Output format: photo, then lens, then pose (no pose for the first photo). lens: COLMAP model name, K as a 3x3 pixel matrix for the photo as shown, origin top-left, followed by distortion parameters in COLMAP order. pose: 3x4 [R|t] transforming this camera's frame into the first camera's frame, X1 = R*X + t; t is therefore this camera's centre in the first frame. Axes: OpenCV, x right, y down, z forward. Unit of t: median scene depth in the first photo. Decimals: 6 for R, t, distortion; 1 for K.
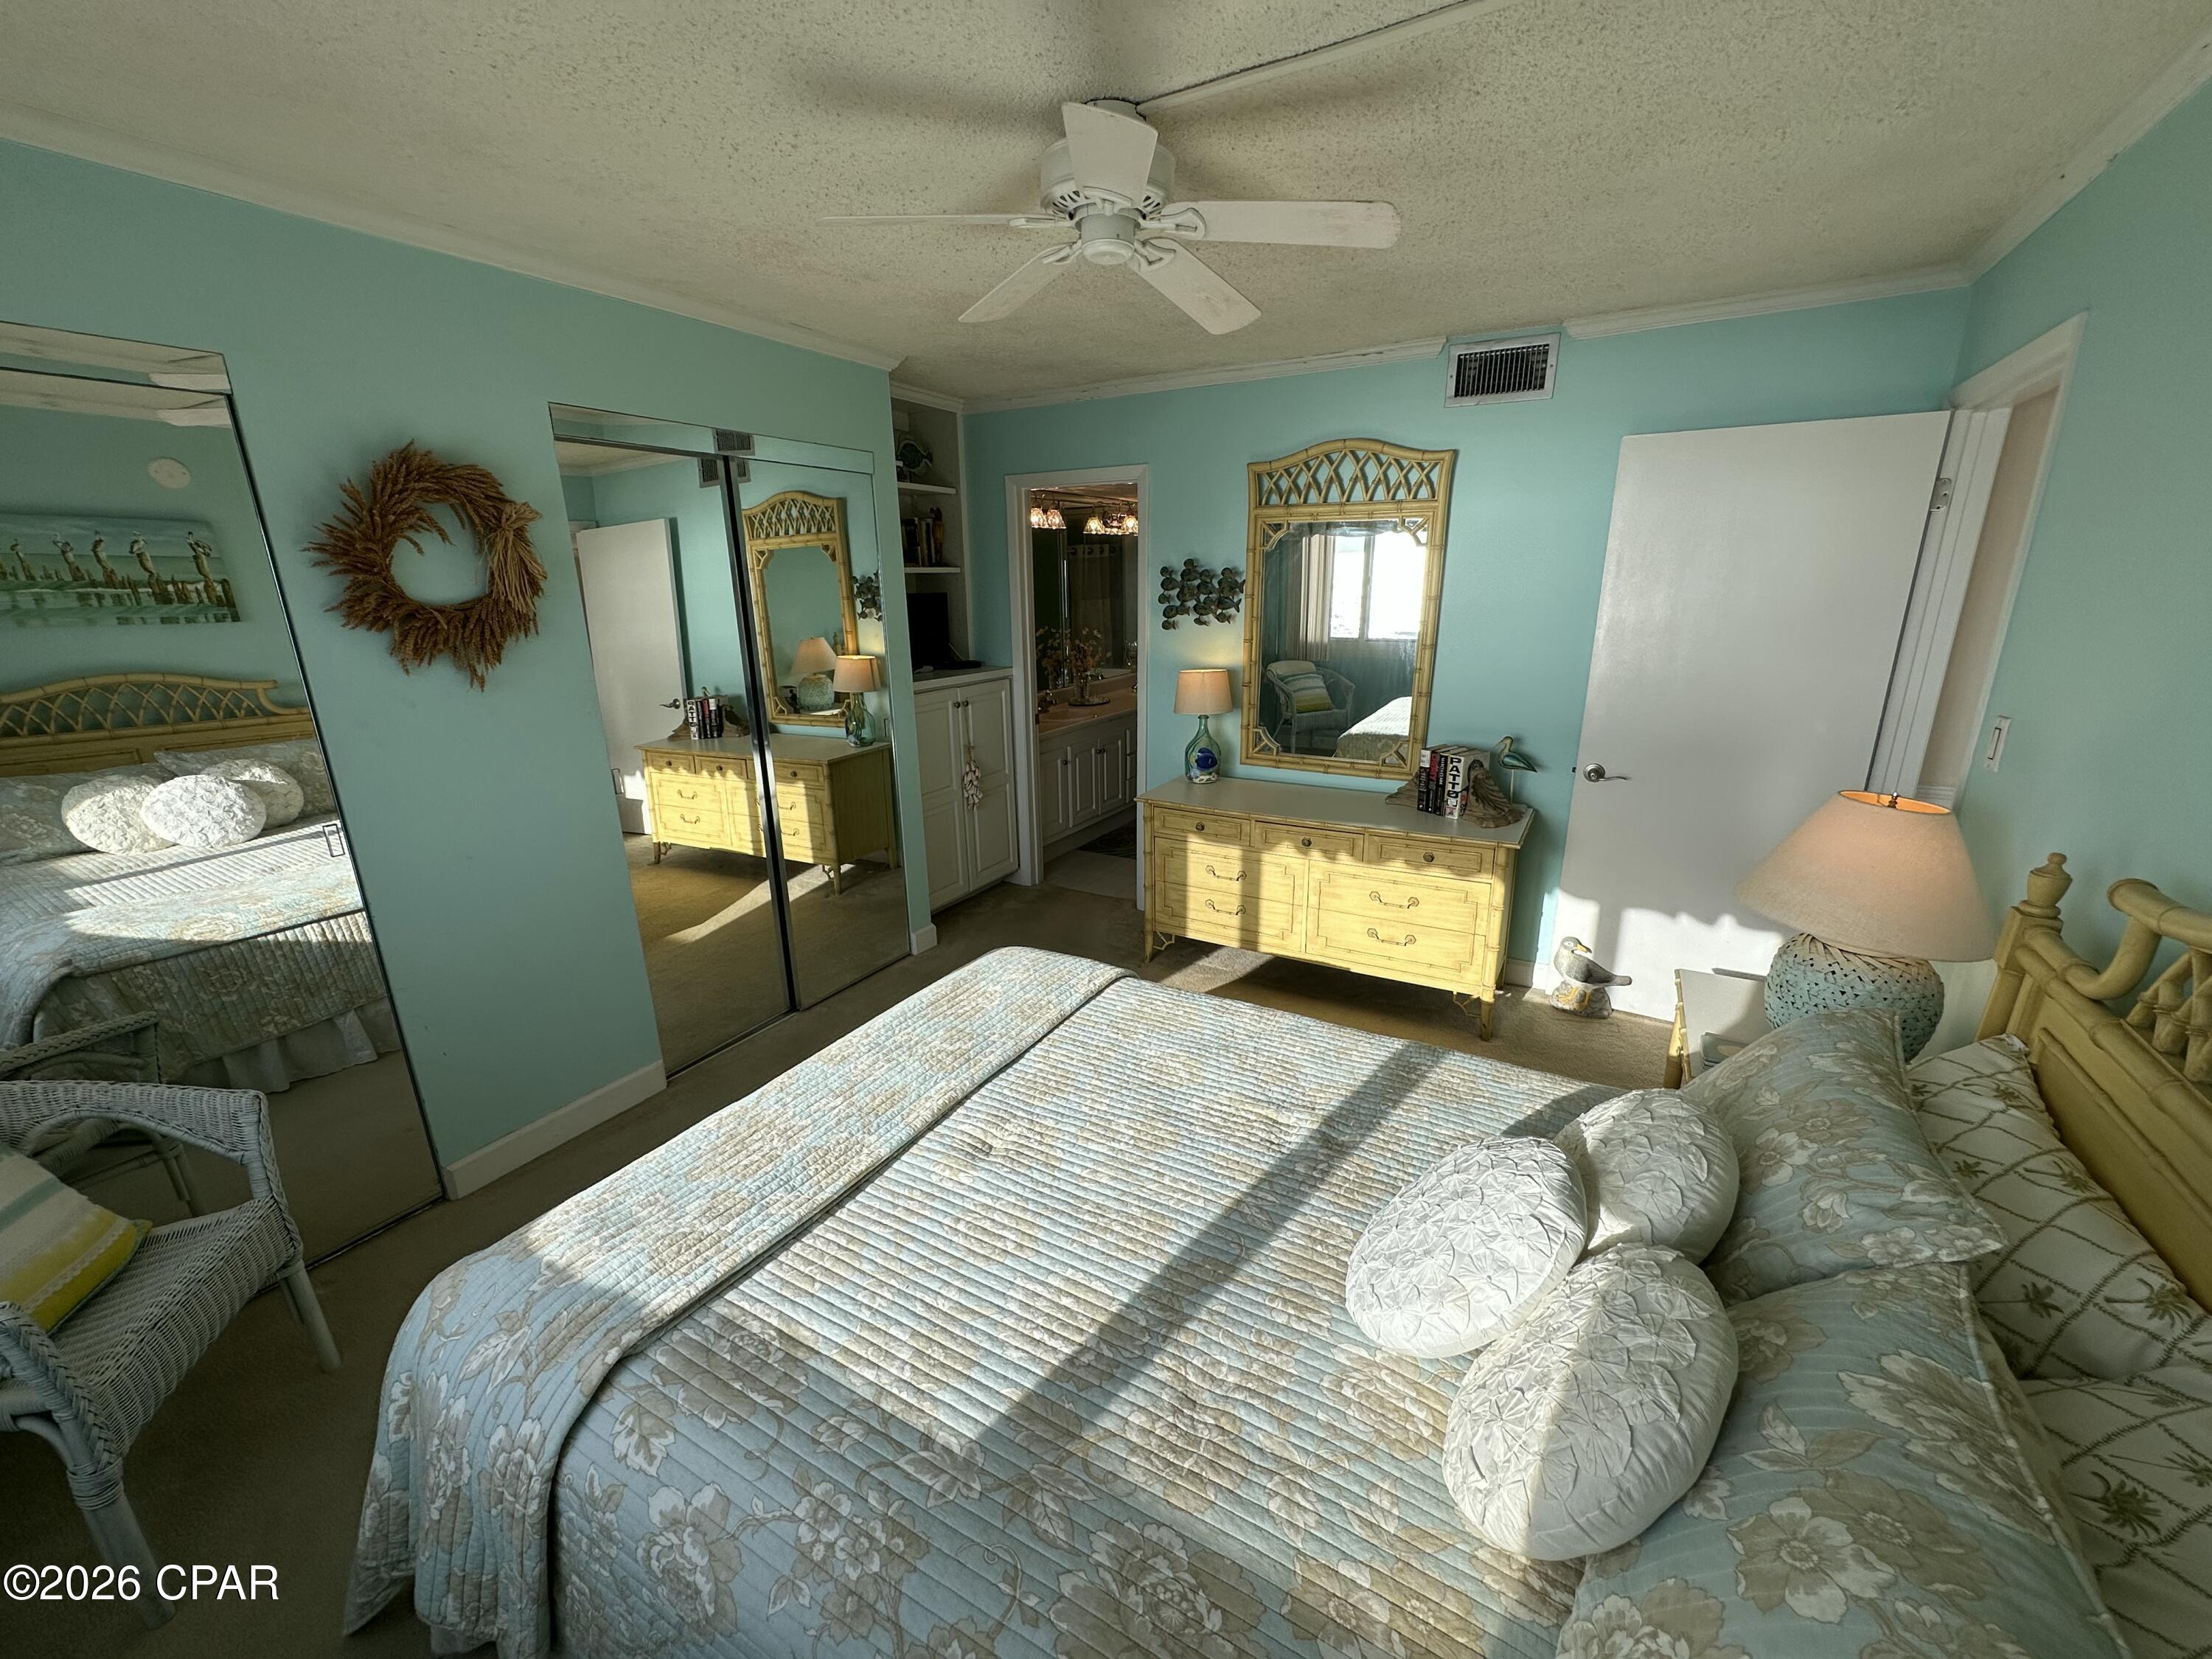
lens RADIAL K [[879.9, 0, 1112.6], [0, 879.9, 834.7], [0, 0, 1]] dist [-0.003921, 0.000292]
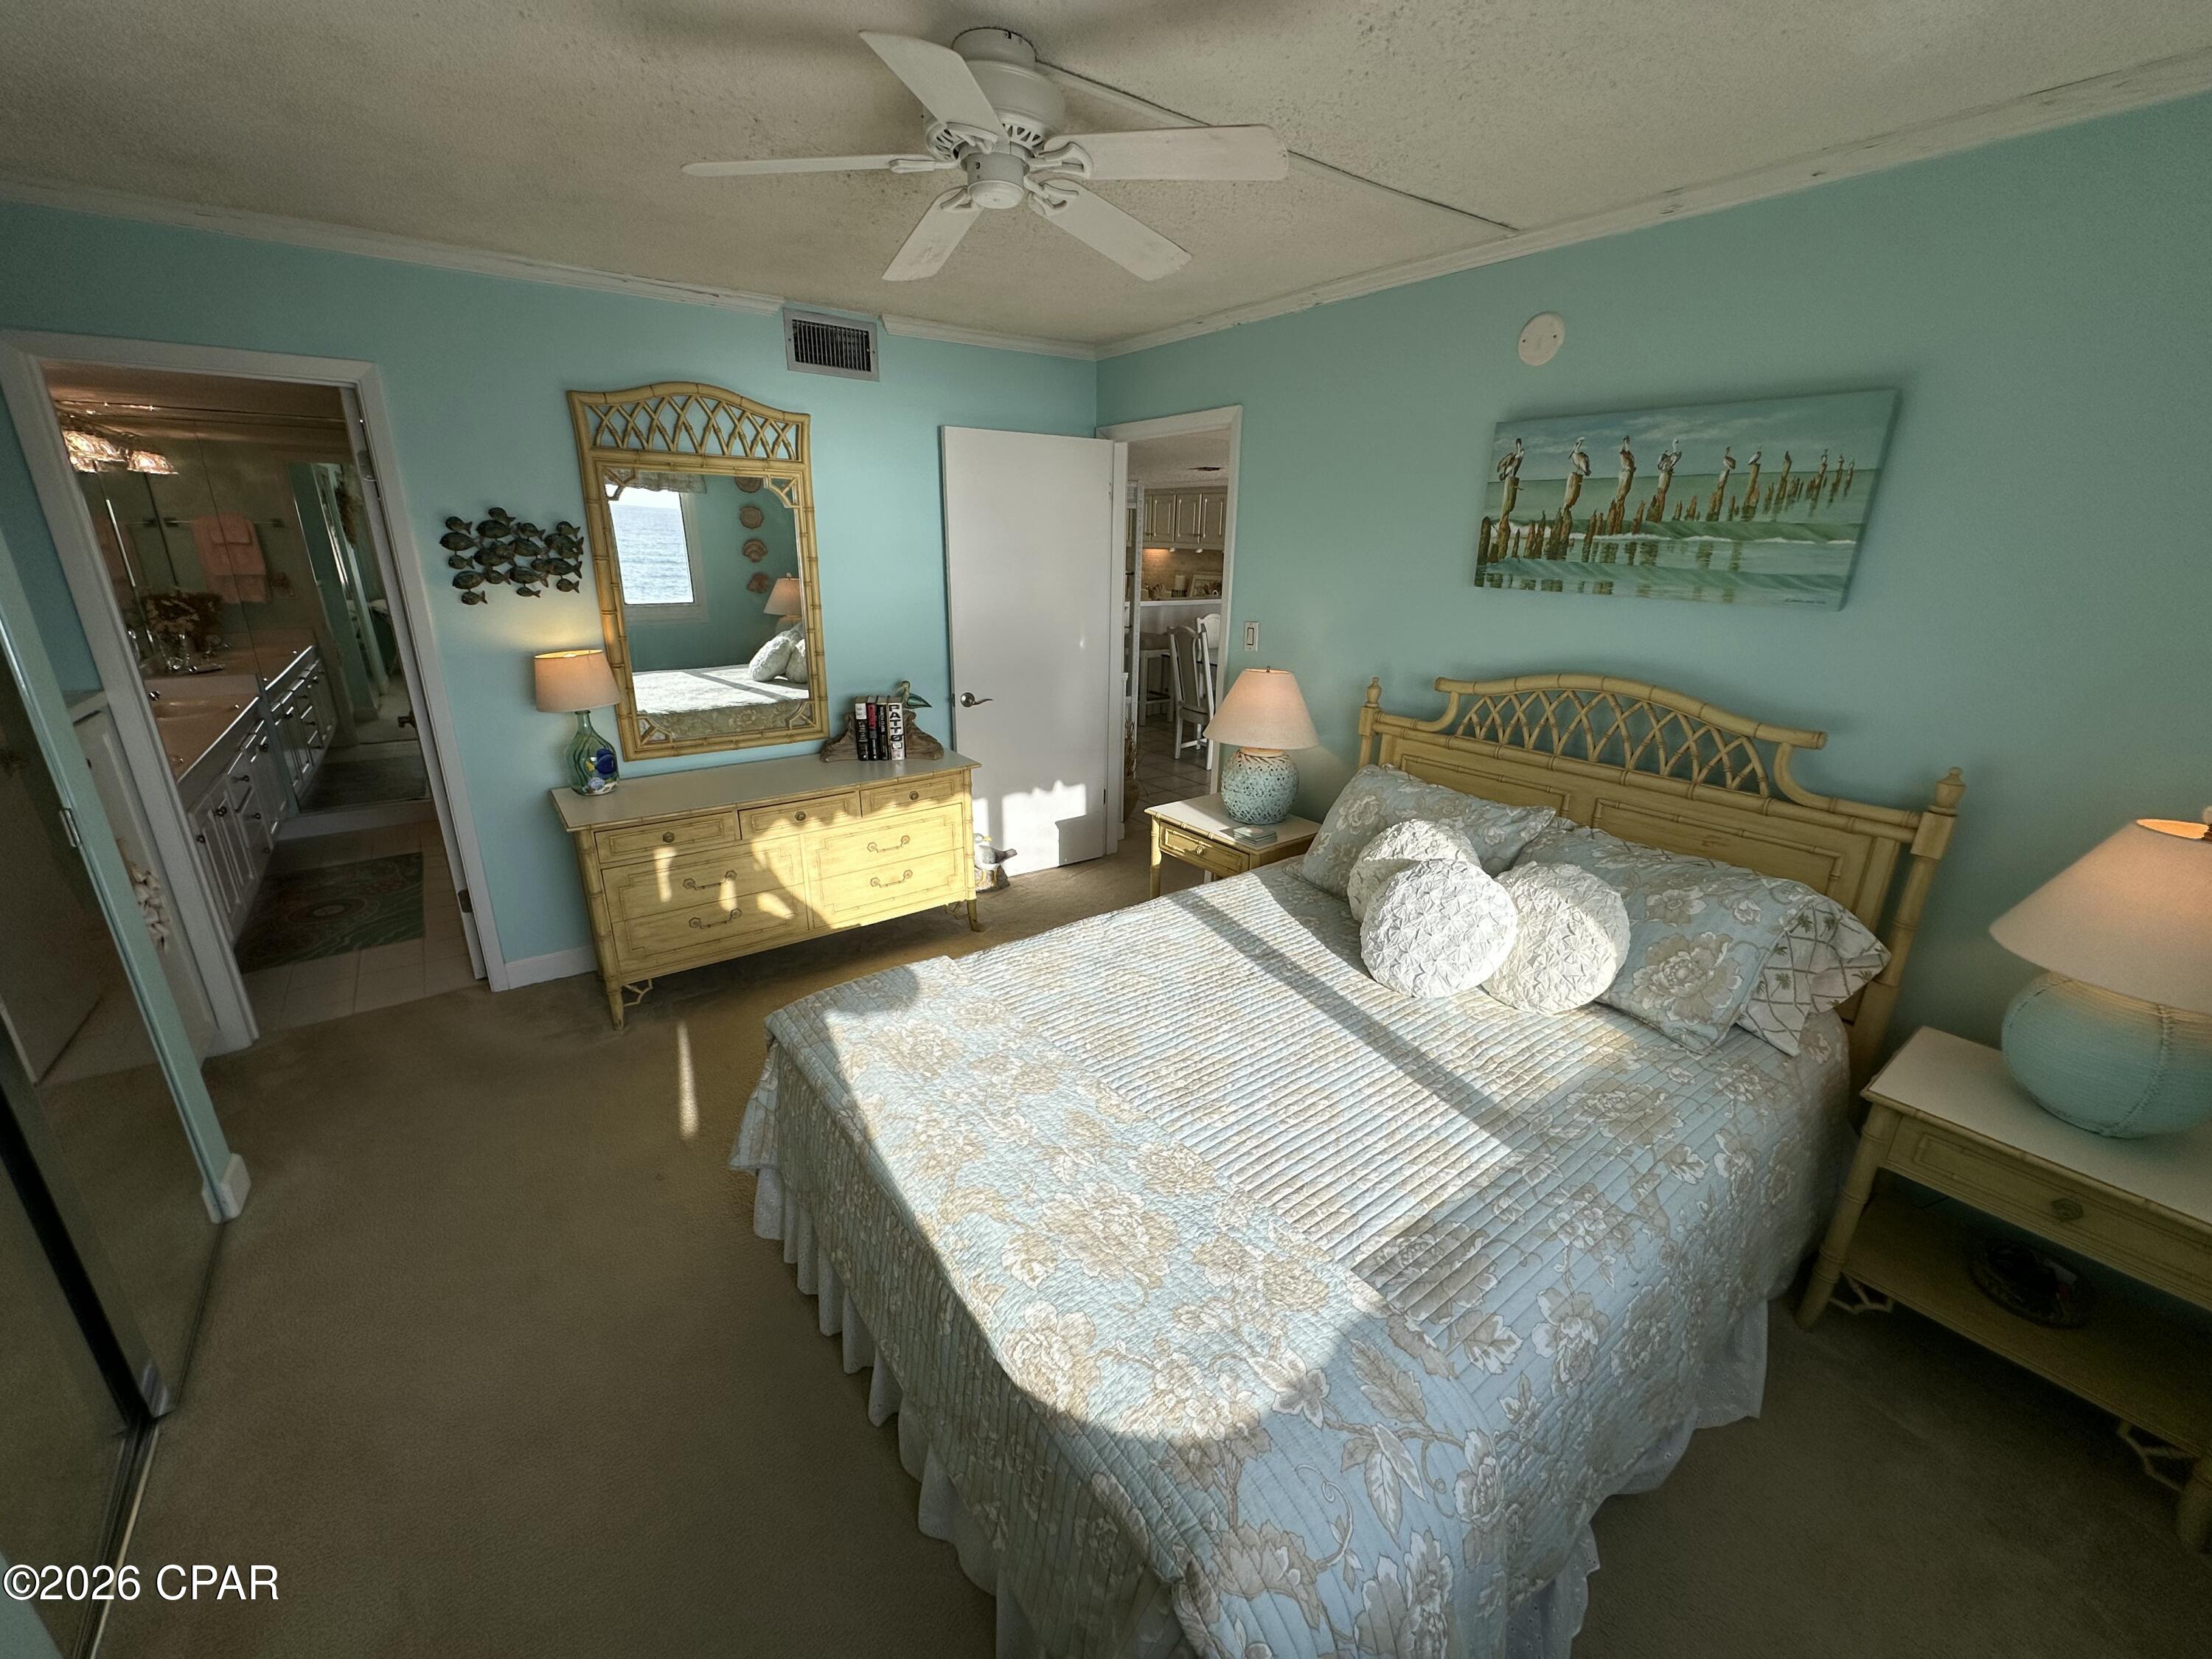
lens RADIAL K [[879.9, 0, 1104.0], [0, 879.9, 832.3], [0, 0, 1]] dist [-0.003921, 0.000292]
pose [[0.398618, -0.278146, 0.873922, -0.514145], [0.240673, 0.951230, 0.192974, -0.083920], [-0.884975, 0.133407, 0.446119, 0.291909]]
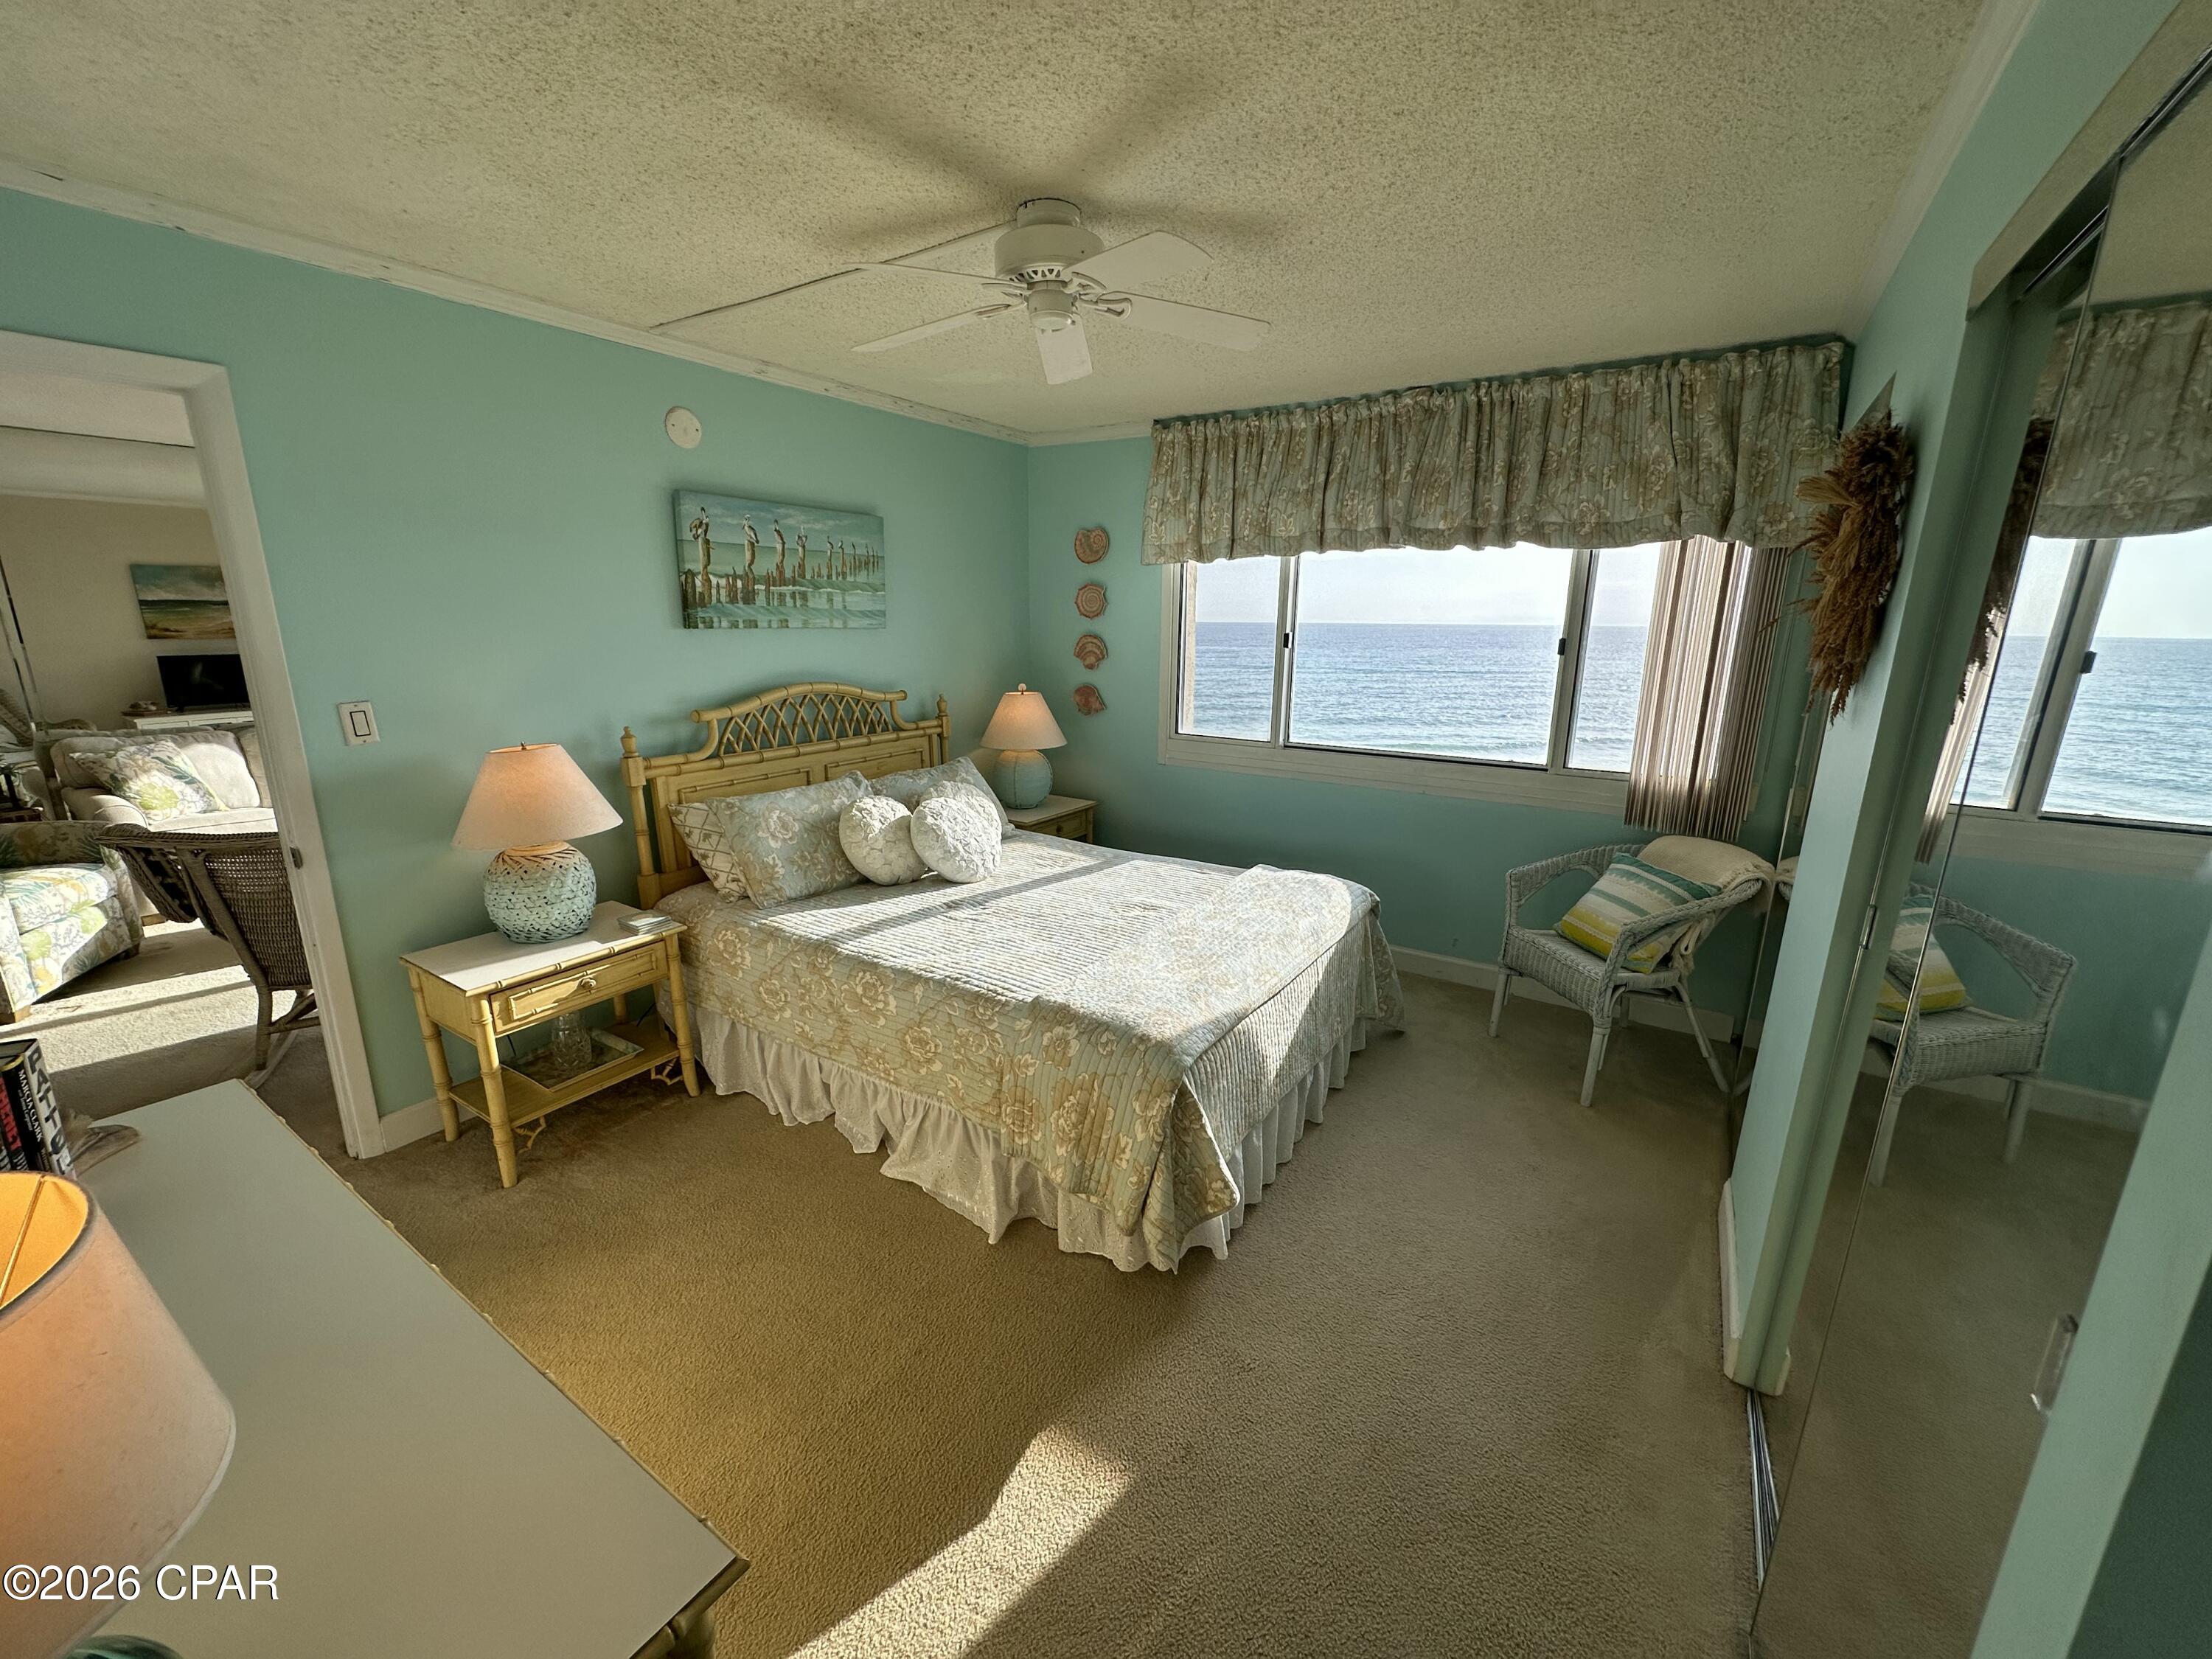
lens RADIAL K [[879.9, 0, 1107.3], [0, 879.9, 831.1], [0, 0, 1]] dist [-0.003921, 0.000292]
pose [[-0.998496, -0.010802, 0.053755, -0.081300], [0.017664, 0.864761, 0.501873, -0.344109], [-0.051906, 0.502067, -0.863270, 1.243113]]
